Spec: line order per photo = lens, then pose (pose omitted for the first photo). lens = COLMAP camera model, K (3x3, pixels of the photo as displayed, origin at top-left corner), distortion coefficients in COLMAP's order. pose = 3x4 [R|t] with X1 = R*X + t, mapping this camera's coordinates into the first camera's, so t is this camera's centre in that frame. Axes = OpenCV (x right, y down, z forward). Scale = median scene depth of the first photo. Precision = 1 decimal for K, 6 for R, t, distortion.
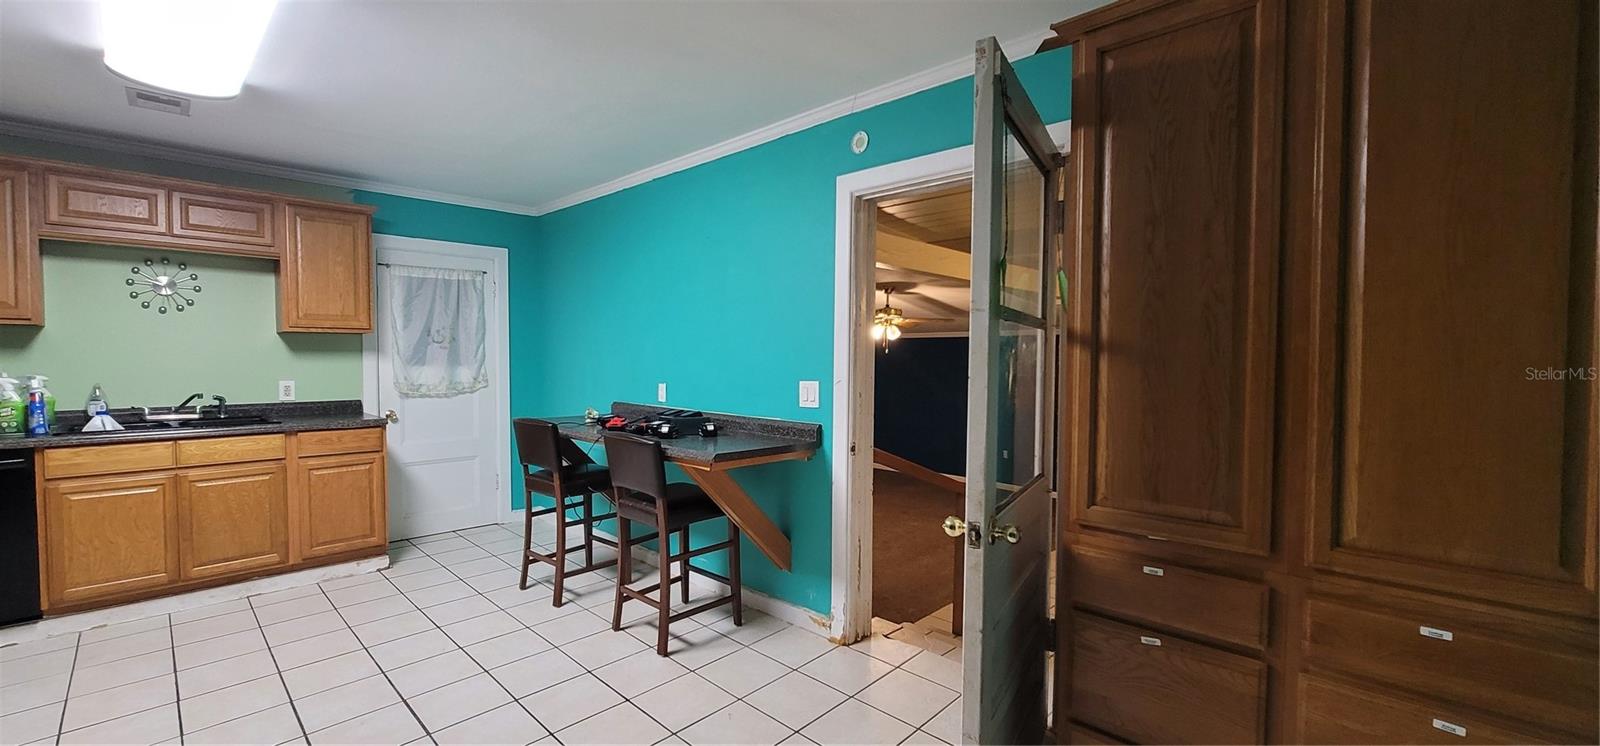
lens RADIAL K [[645.8, 0, 797.5], [0, 645.8, 379.5], [0, 0, 1]] dist [-0.002434, -0.000244]
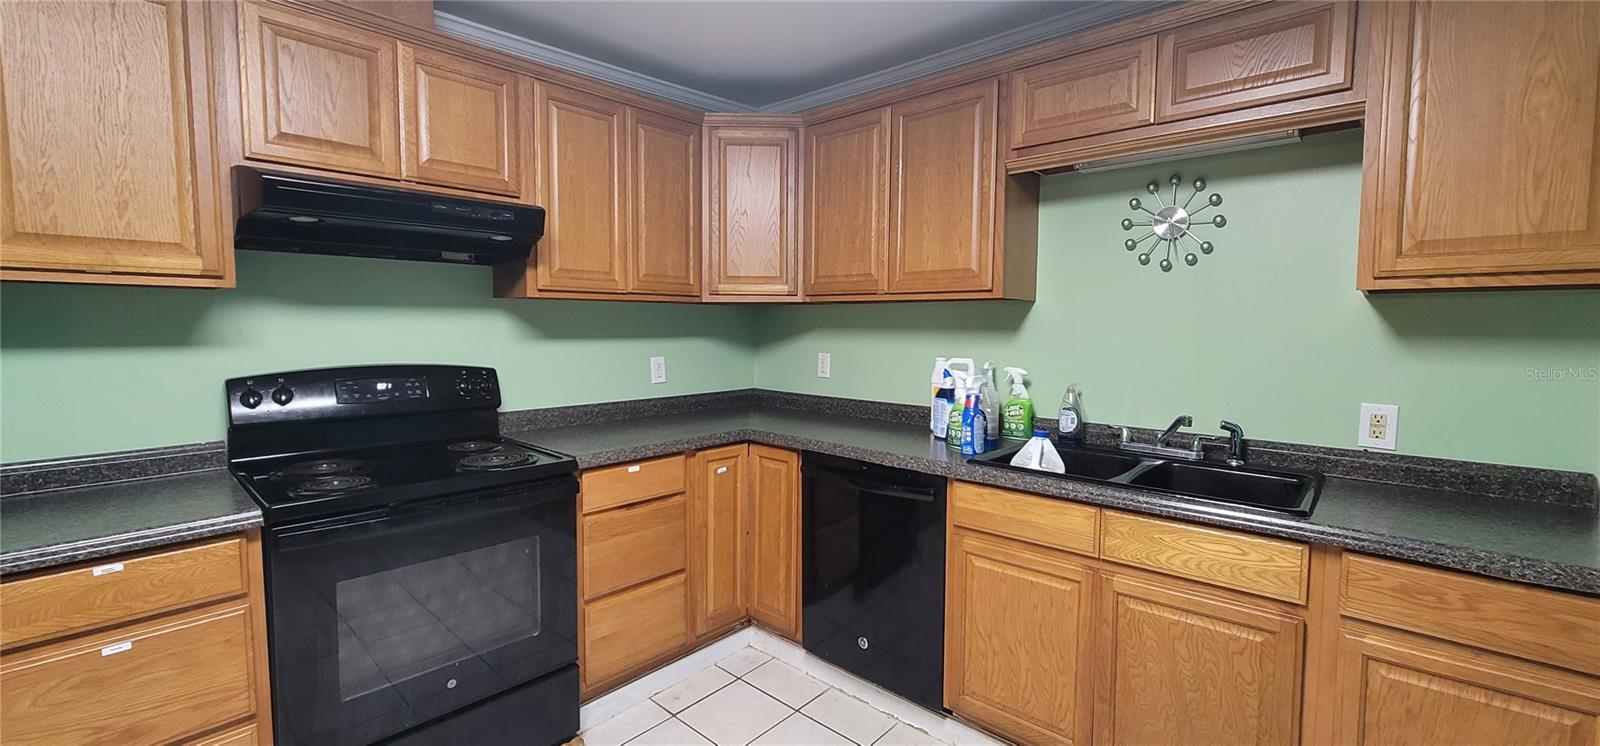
lens RADIAL K [[645.8, 0, 809.0], [0, 645.8, 366.2], [0, 0, 1]] dist [-0.002434, -0.000244]
pose [[0.038253, 0.054001, -0.997808, -0.404039], [-0.043271, 0.997692, 0.052336, -0.032369], [0.998331, 0.041175, 0.040502, 0.650023]]
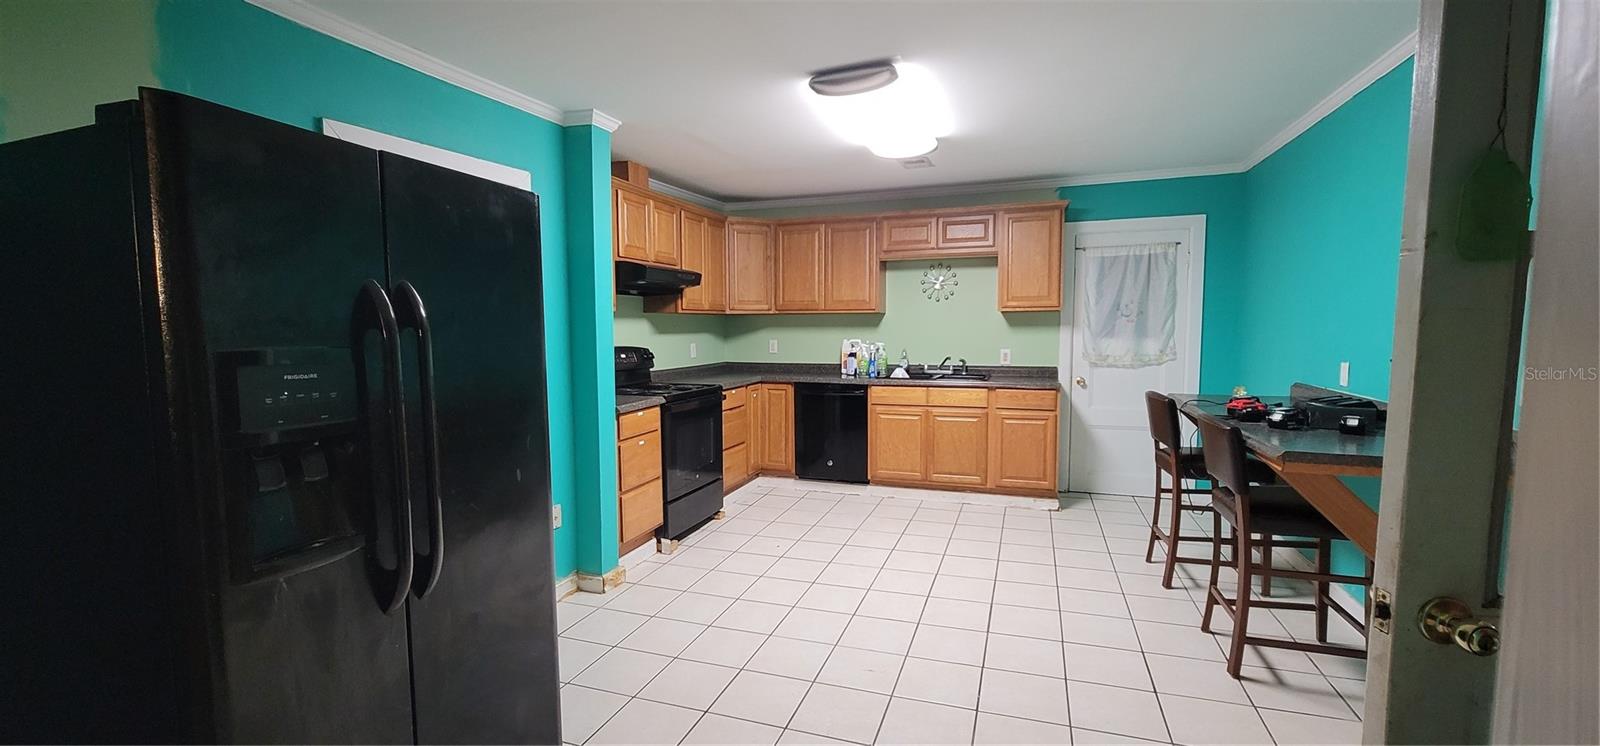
lens RADIAL K [[645.8, 0, 797.8], [0, 645.8, 381.0], [0, 0, 1]] dist [-0.002434, -0.000244]
pose [[0.415030, 0.064988, -0.907484, 0.238062], [-0.024405, 0.997882, 0.060301, -0.002527], [0.909480, -0.002879, 0.415737, 0.089052]]
